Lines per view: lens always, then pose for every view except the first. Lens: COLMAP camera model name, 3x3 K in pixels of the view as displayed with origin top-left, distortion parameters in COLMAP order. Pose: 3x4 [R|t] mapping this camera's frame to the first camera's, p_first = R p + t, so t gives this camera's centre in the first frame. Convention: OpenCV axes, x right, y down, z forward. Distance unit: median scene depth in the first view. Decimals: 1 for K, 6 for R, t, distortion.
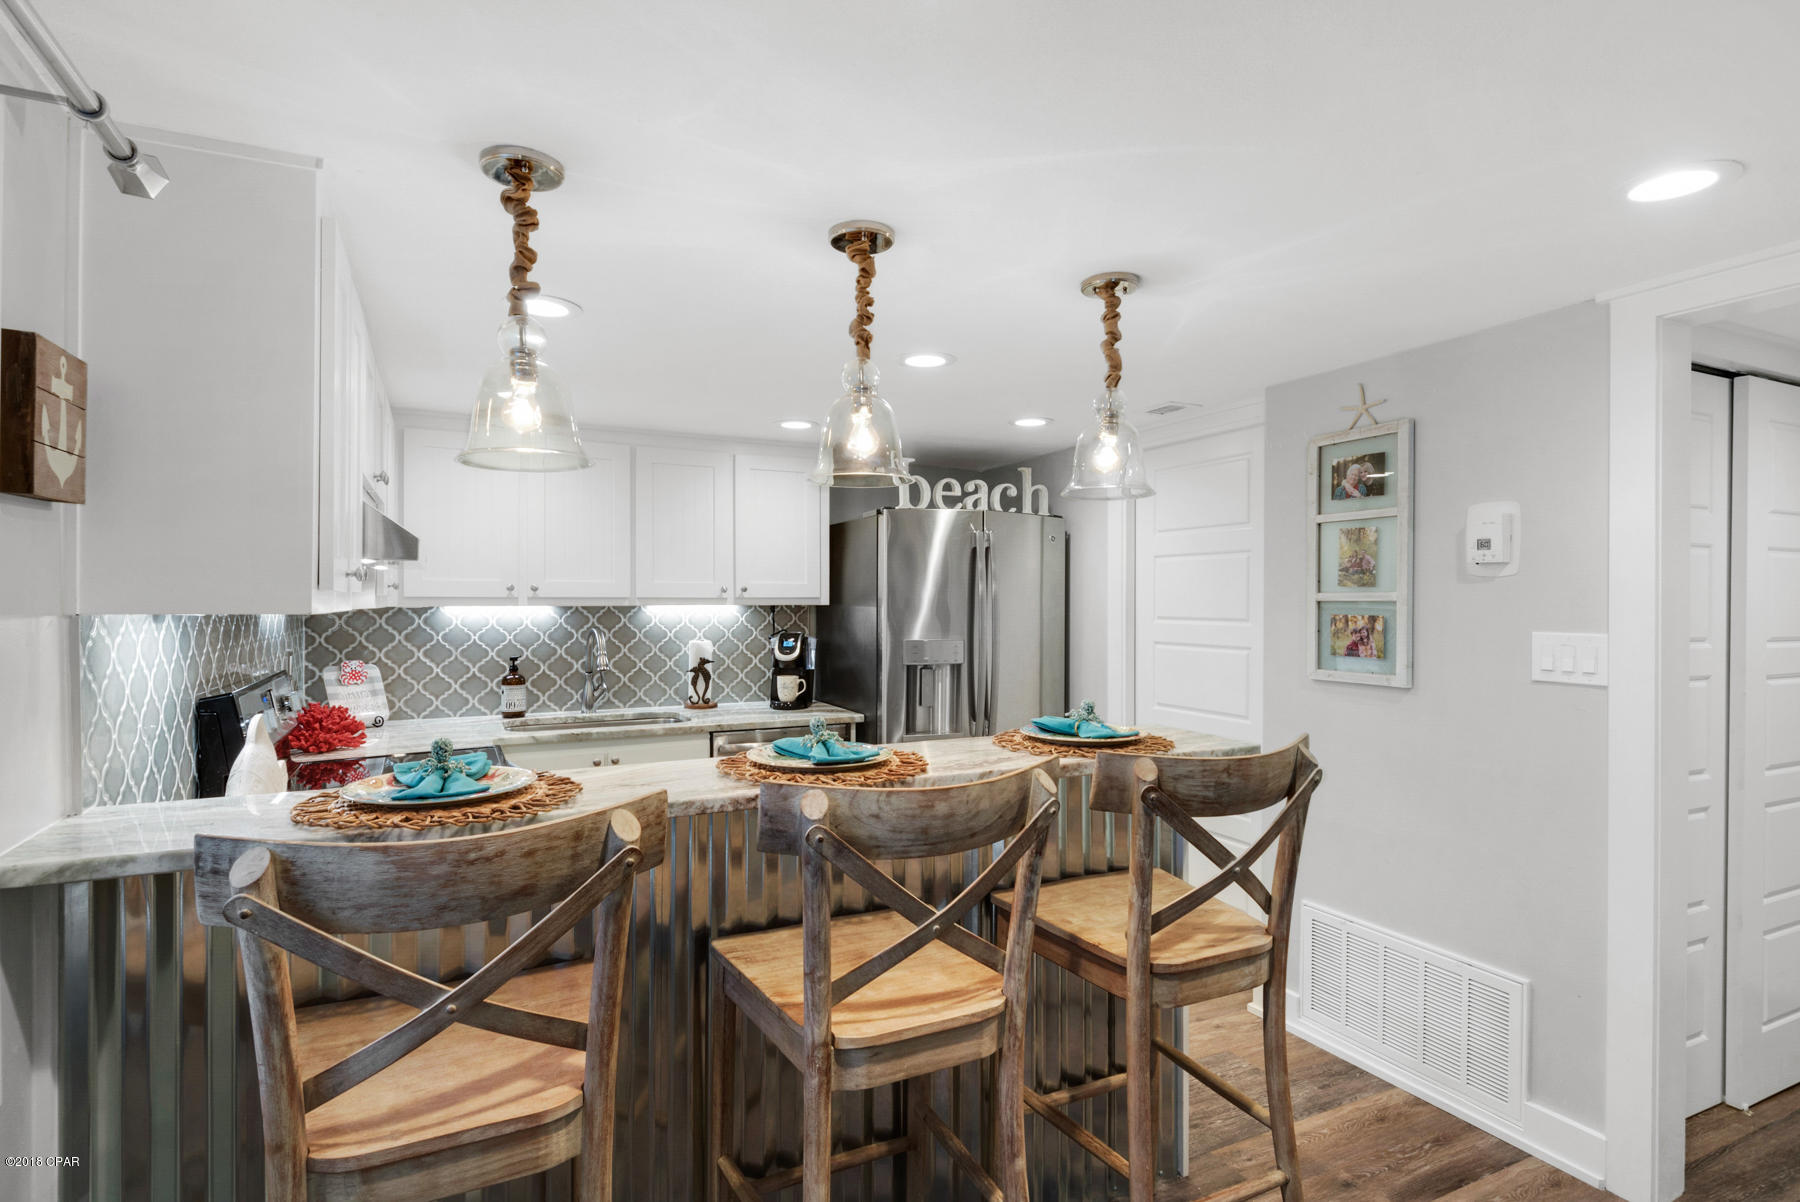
lens RADIAL K [[885.2, 0, 901.7], [0, 885.2, 591.5], [0, 0, 1]] dist [-0.000410, -0.000360]
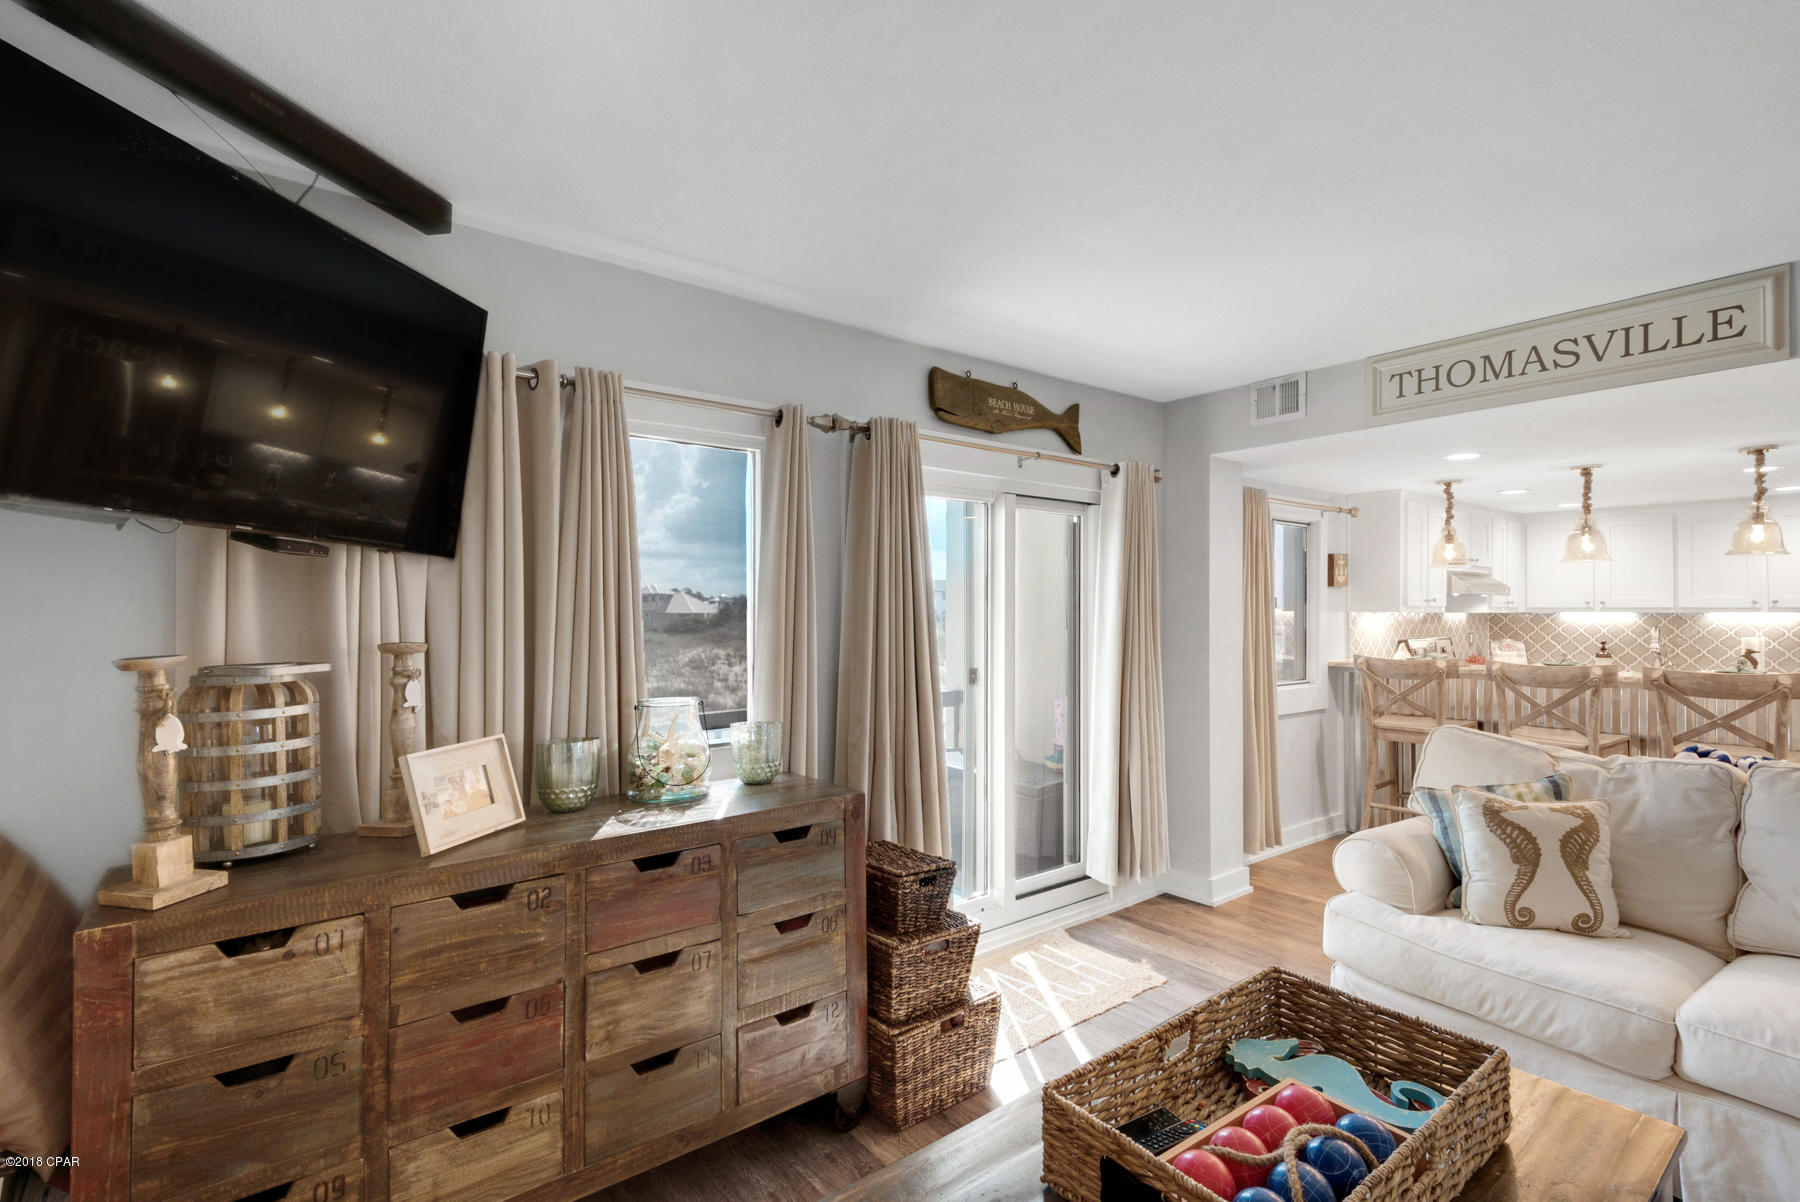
lens RADIAL K [[822.2, 0, 889.6], [0, 822.2, 600.6], [0, 0, 1]] dist [0.041657, -0.024533]
pose [[0.172181, -0.011979, -0.984992, 0.948461], [0.007994, 0.999910, -0.010763, -0.000879], [0.985033, -0.006021, 0.172261, -0.673749]]
